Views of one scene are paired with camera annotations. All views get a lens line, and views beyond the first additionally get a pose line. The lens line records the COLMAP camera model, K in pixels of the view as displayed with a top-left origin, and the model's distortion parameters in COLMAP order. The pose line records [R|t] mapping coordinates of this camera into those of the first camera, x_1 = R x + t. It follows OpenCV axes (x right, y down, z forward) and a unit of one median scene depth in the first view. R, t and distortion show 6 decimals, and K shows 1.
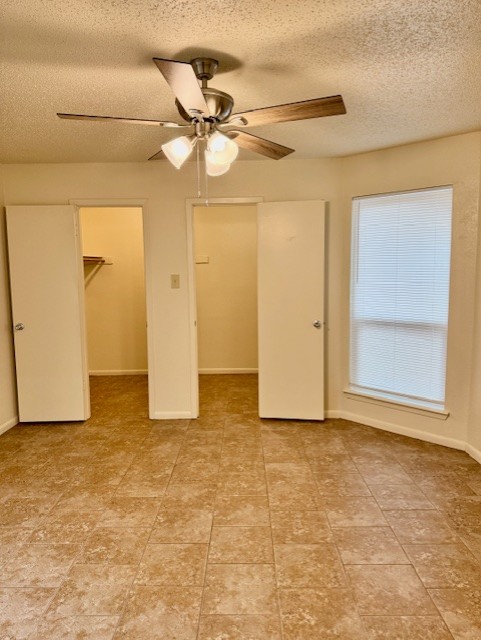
lens RADIAL K [[470.2, 0, 243.5], [0, 470.2, 323.3], [0, 0, 1]] dist [0.057301, -0.035911]
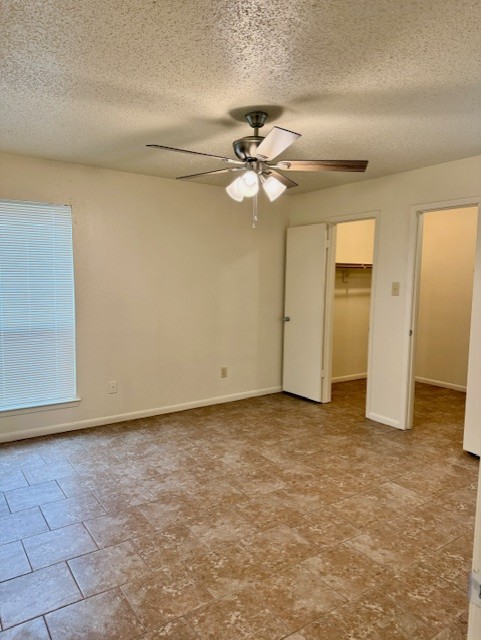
lens RADIAL K [[470.2, 0, 244.0], [0, 470.2, 316.0], [0, 0, 1]] dist [0.057301, -0.035911]
pose [[0.582959, 0.099878, -0.806339, 0.638138], [-0.128547, 0.991254, 0.029847, -0.027600], [0.802268, 0.086253, 0.590700, 0.169966]]
